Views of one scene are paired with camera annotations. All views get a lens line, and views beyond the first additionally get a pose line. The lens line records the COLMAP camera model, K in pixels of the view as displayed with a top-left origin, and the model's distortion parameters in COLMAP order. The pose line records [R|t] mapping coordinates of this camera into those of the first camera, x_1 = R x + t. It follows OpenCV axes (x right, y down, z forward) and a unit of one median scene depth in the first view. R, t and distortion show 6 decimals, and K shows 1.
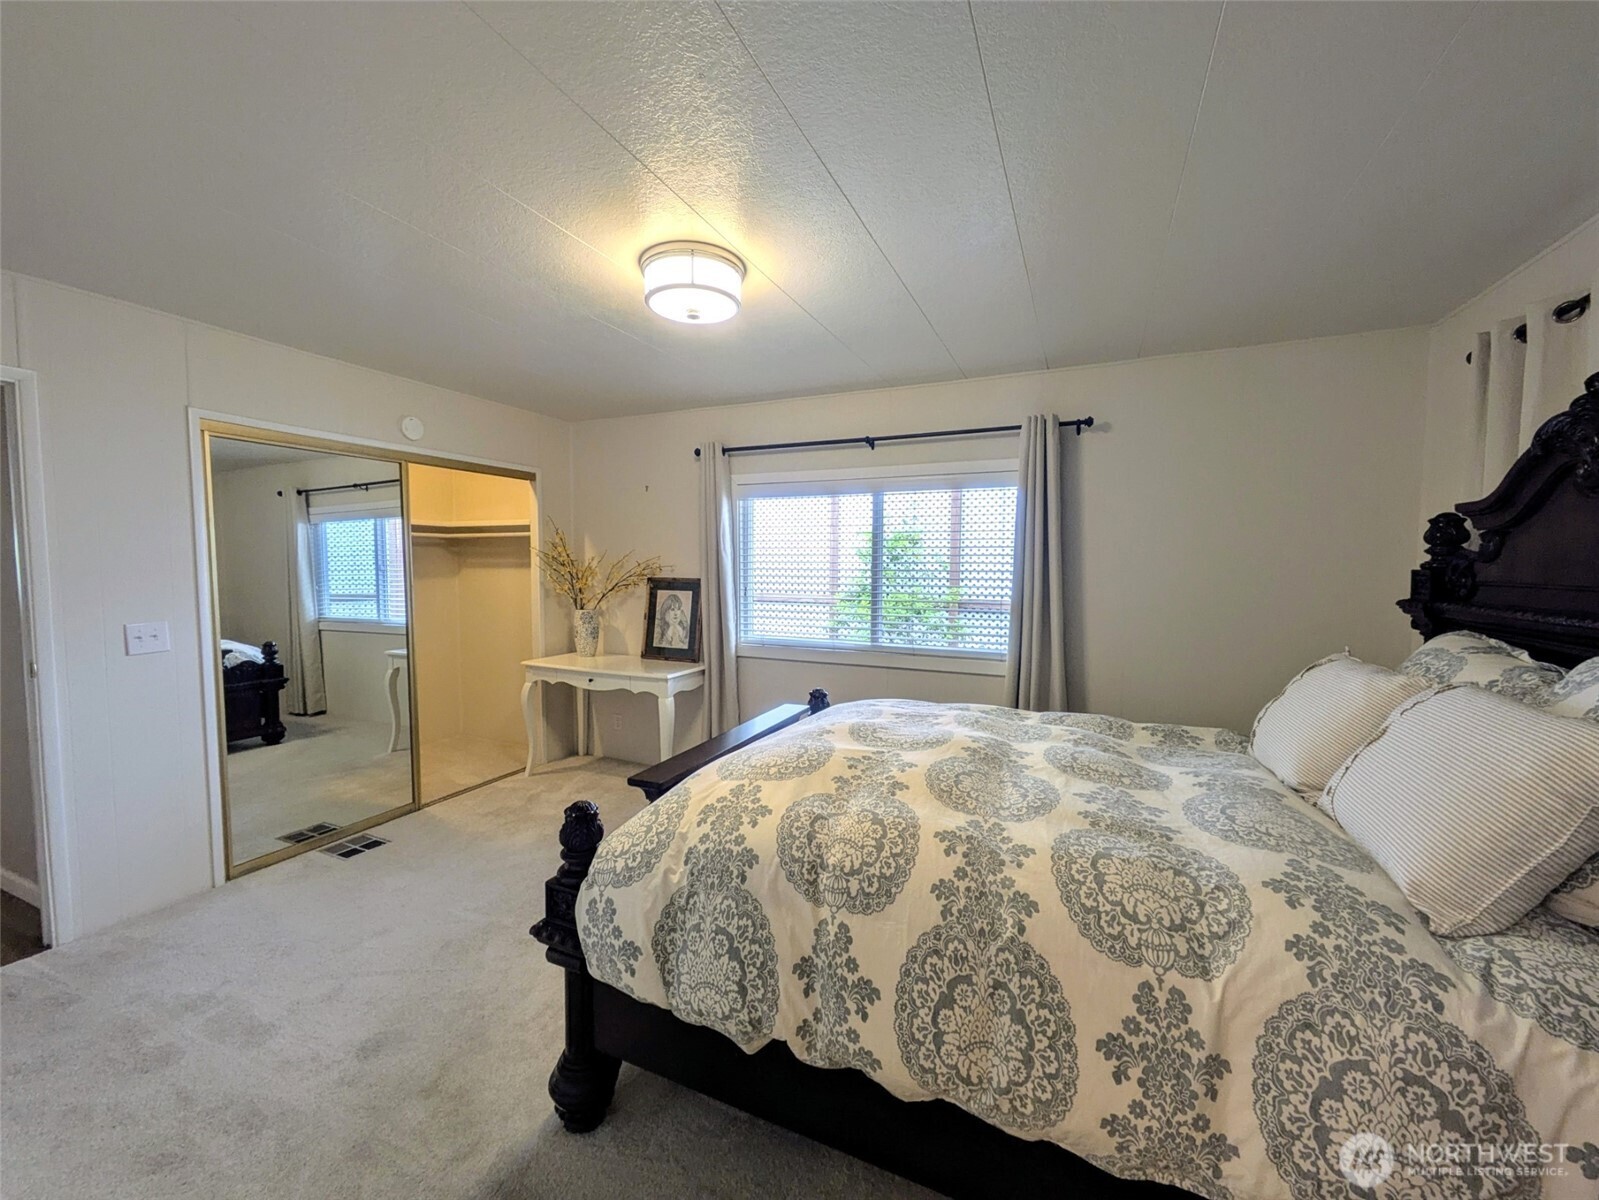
lens RADIAL K [[633.7, 0, 799.6], [0, 633.7, 601.3], [0, 0, 1]] dist [0.006302, -0.000639]
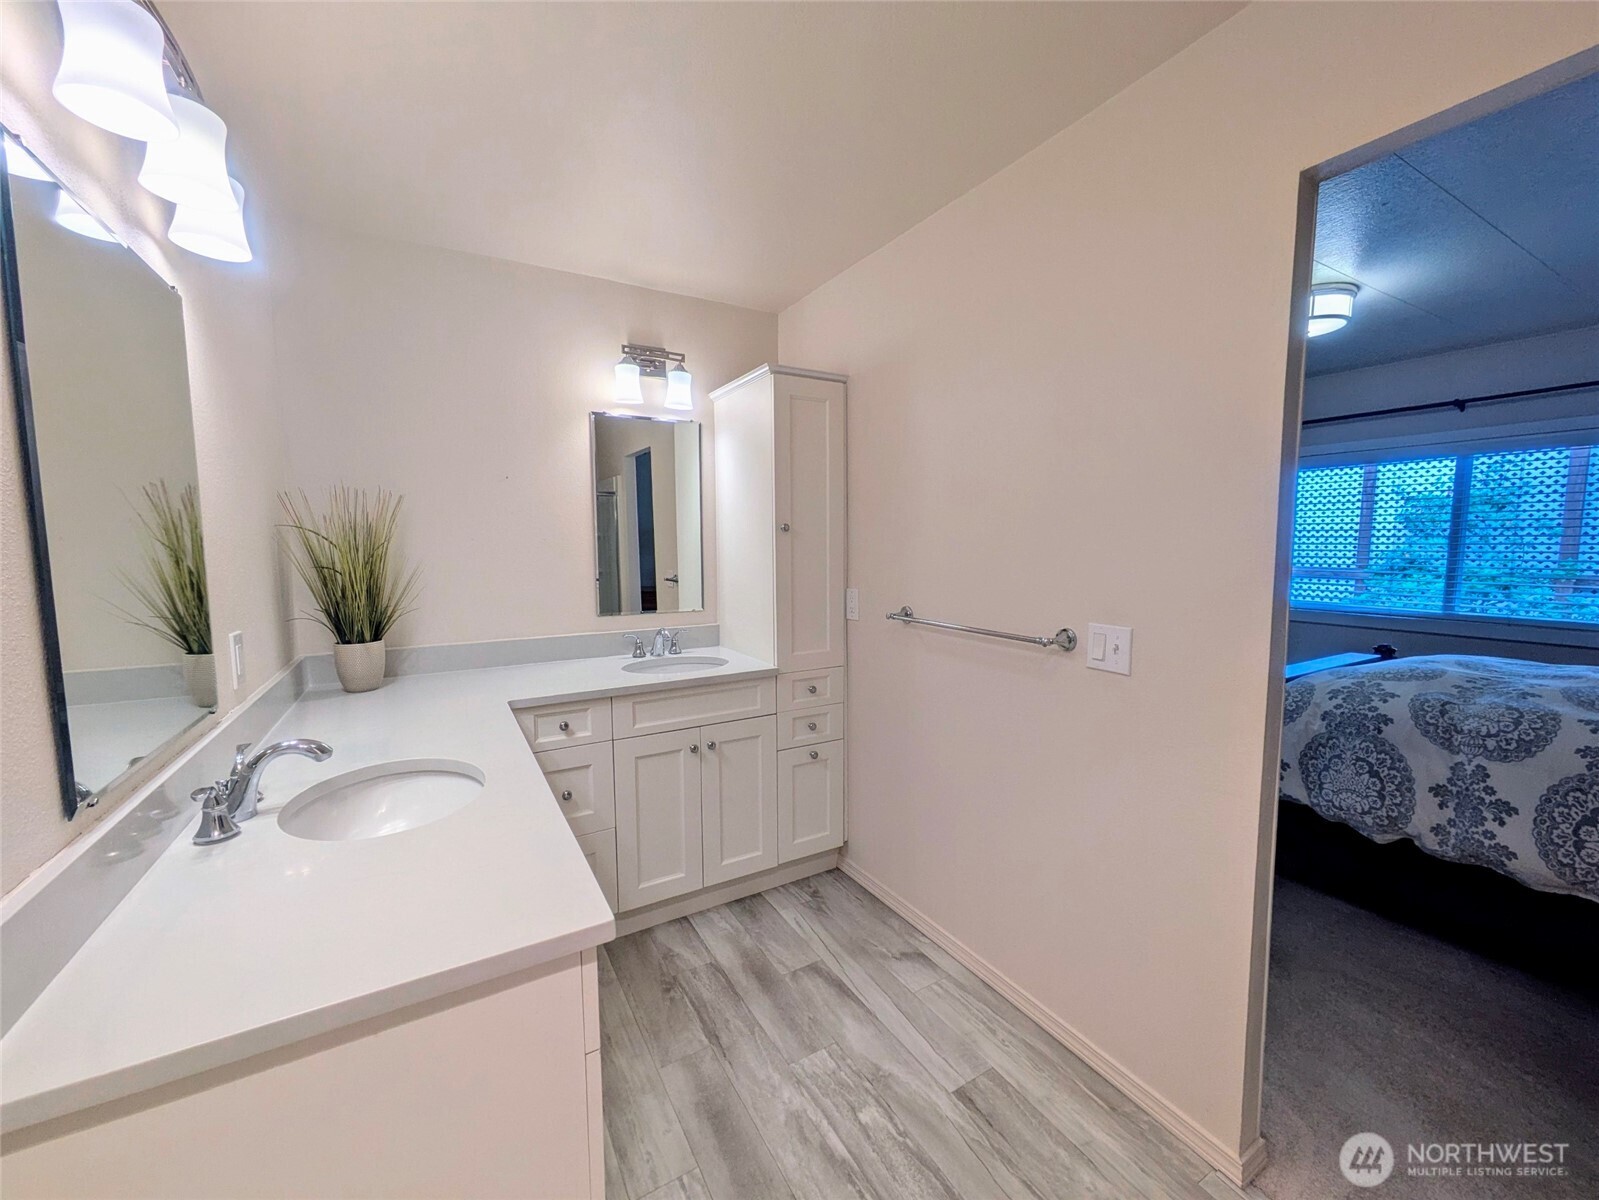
lens RADIAL K [[633.7, 0, 799.6], [0, 633.7, 601.3], [0, 0, 1]] dist [0.006302, -0.000639]
pose [[0.815701, 0.049316, -0.576368, -0.371684], [-0.030672, 0.998645, 0.042039, 0.111900], [0.577660, -0.016613, 0.816108, -1.071035]]
